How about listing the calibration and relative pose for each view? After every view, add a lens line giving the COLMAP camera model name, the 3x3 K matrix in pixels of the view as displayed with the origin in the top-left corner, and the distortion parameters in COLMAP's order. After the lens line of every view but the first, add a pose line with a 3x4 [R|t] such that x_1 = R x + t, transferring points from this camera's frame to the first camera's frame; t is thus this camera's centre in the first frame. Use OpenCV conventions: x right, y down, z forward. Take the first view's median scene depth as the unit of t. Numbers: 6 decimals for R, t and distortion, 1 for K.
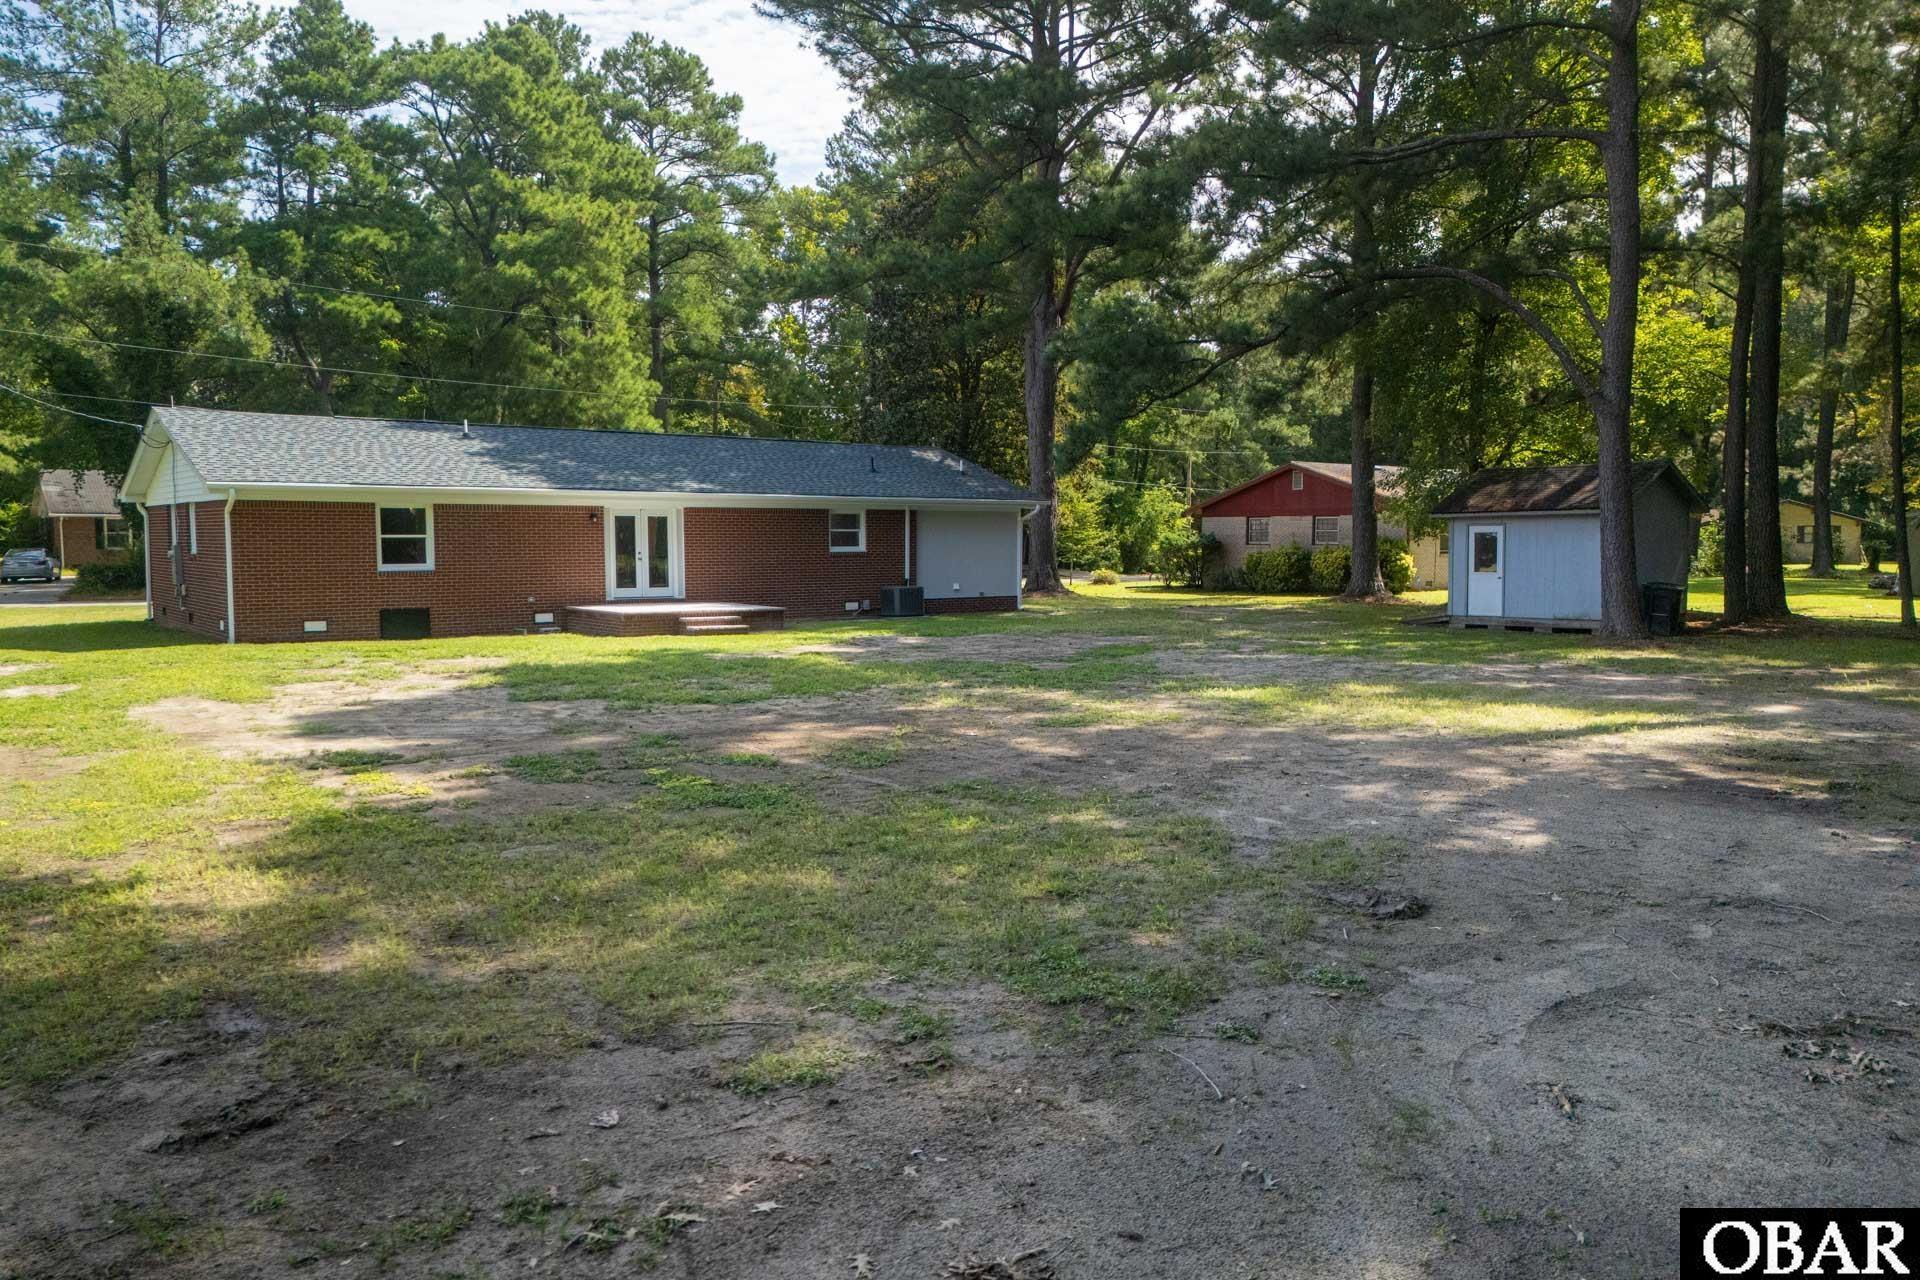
lens RADIAL K [[1404.7, 0, 953.8], [0, 1404.7, 646.5], [0, 0, 1]] dist [0.079852, -0.078901]
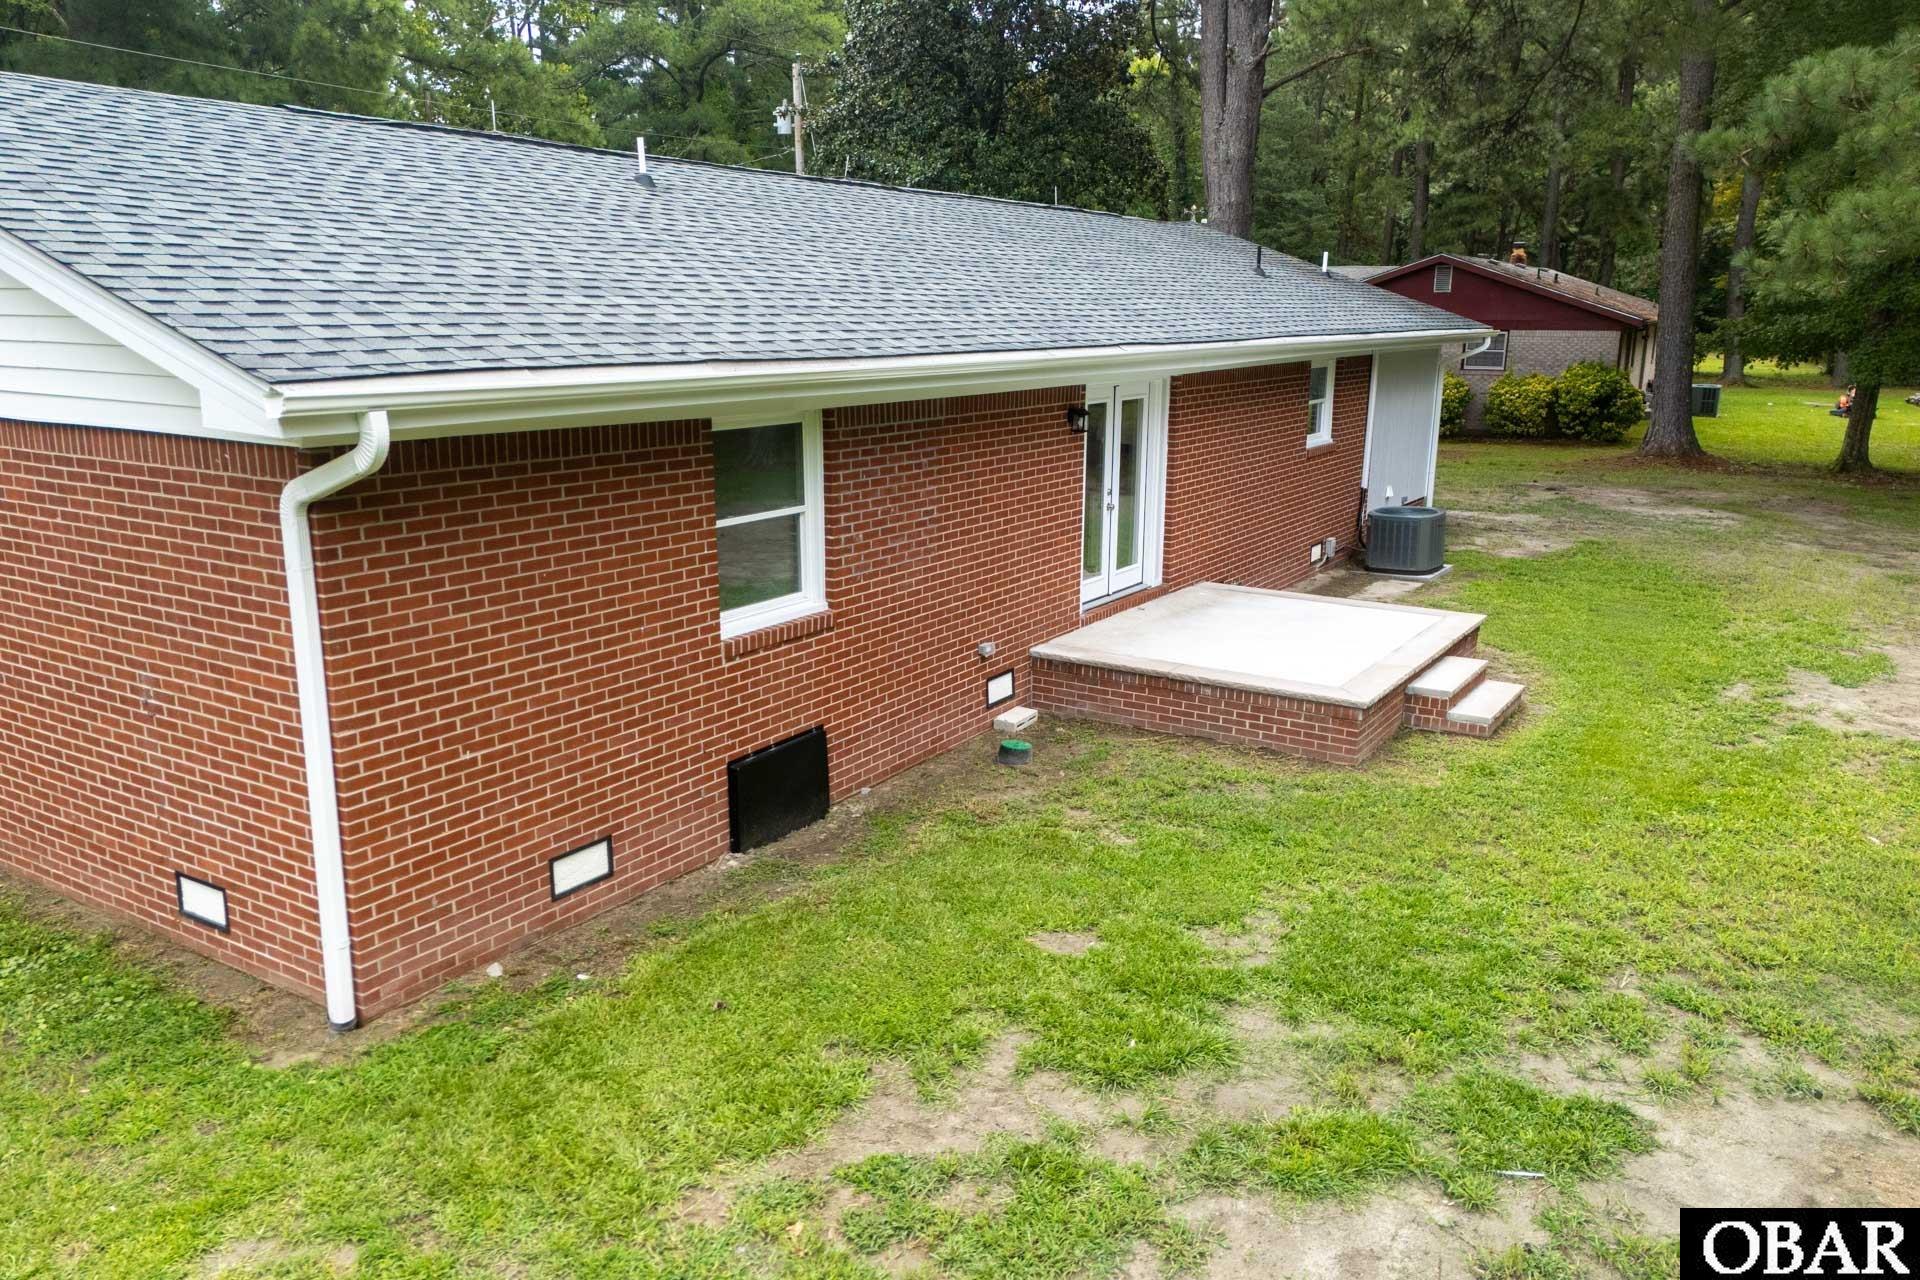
lens RADIAL K [[1404.7, 0, 953.8], [0, 1404.7, 646.5], [0, 0, 1]] dist [0.079852, -0.078901]
pose [[0.940335, -0.073172, 0.332289, -0.403464], [0.019650, 0.986651, 0.161660, -0.088422], [-0.339682, -0.145485, 0.929220, 0.615486]]
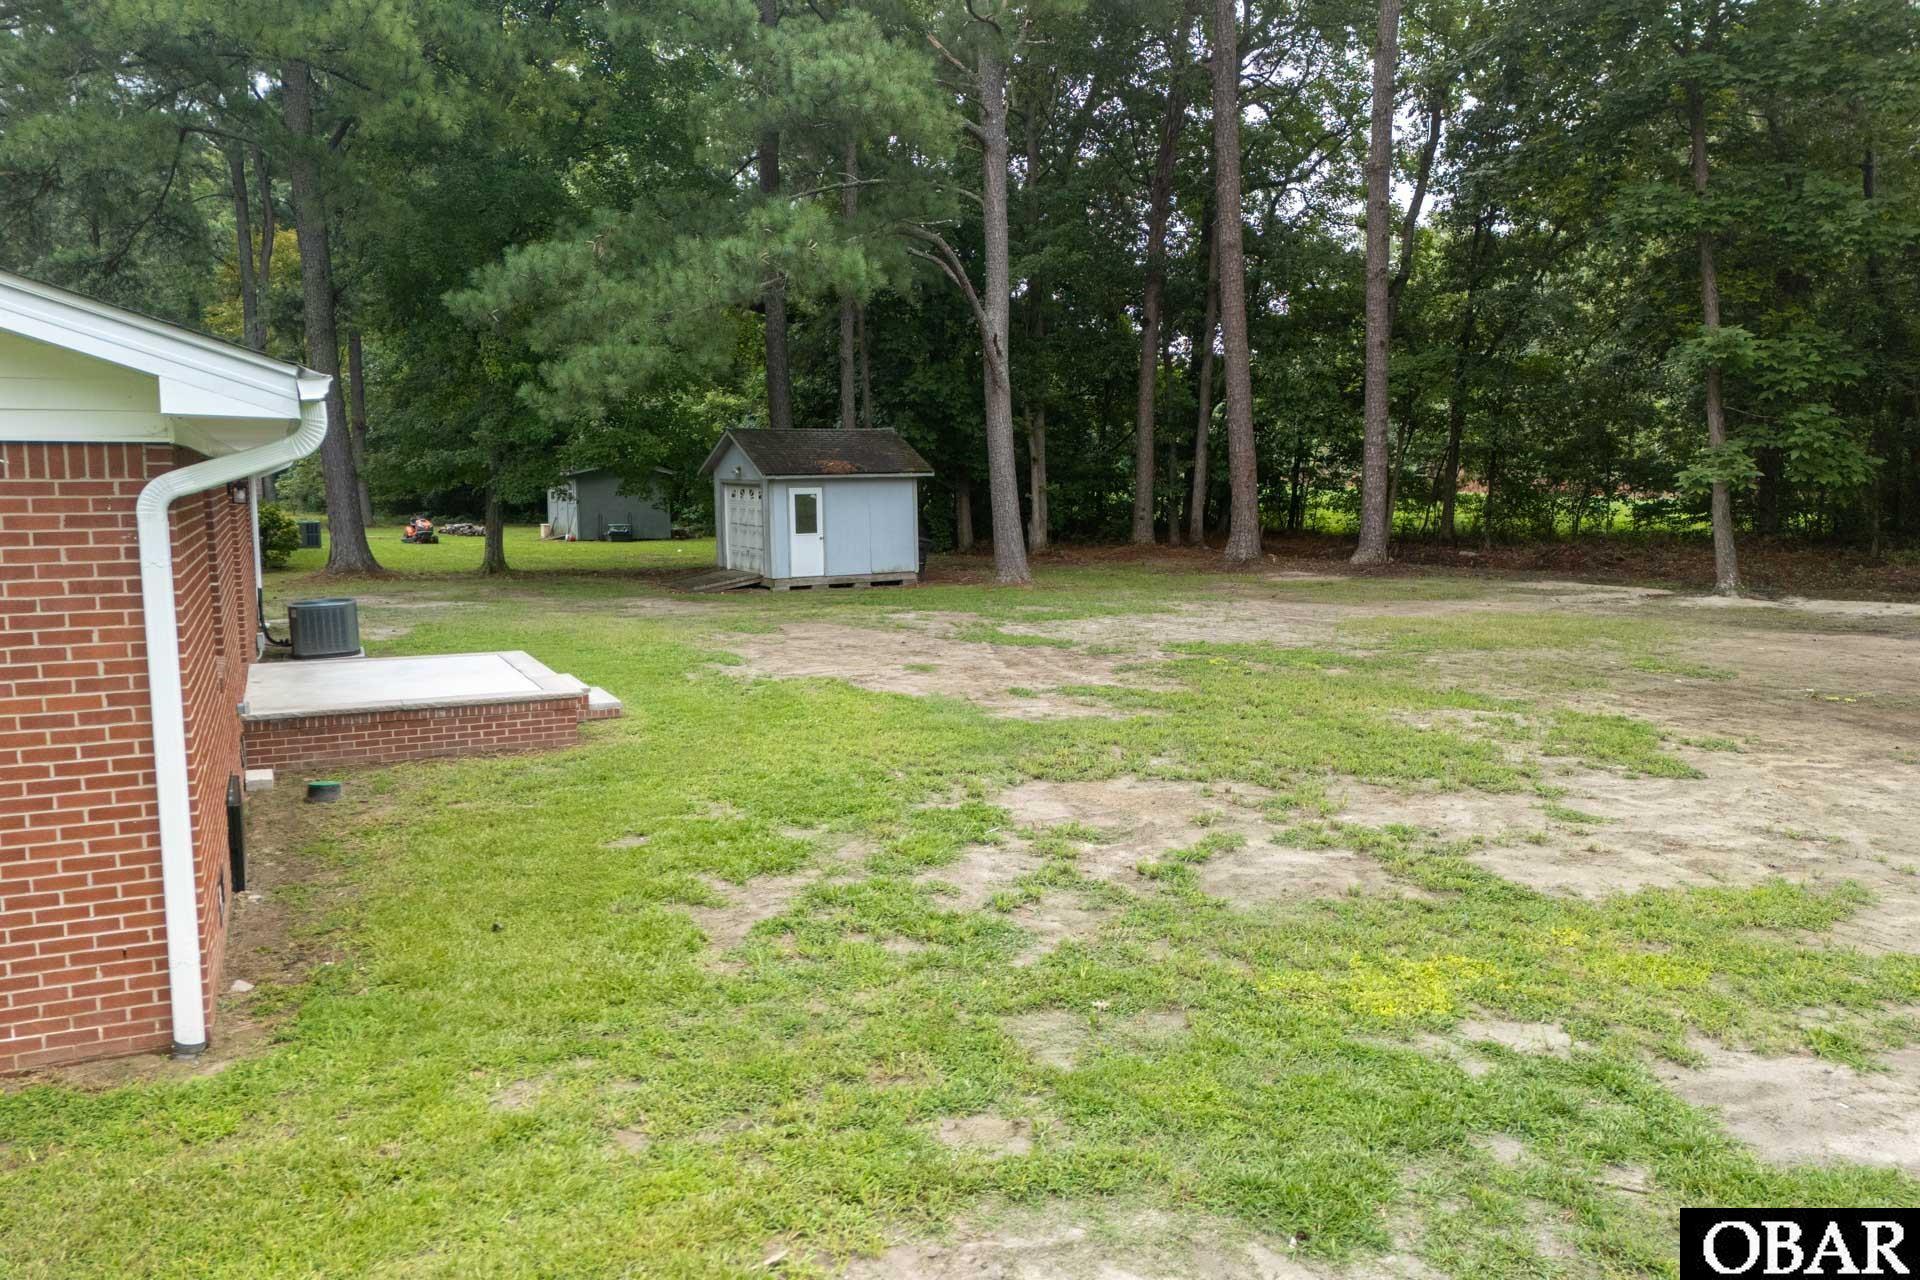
lens RADIAL K [[1413.1, 0, 960.0], [0, 1413.1, 640.0], [0, 0, 1]] dist [0.076107, -0.072065]
pose [[0.208870, -0.116048, 0.971034, -0.593317], [0.081289, 0.991558, 0.101015, -0.070247], [-0.974559, 0.057835, 0.216540, 0.681152]]
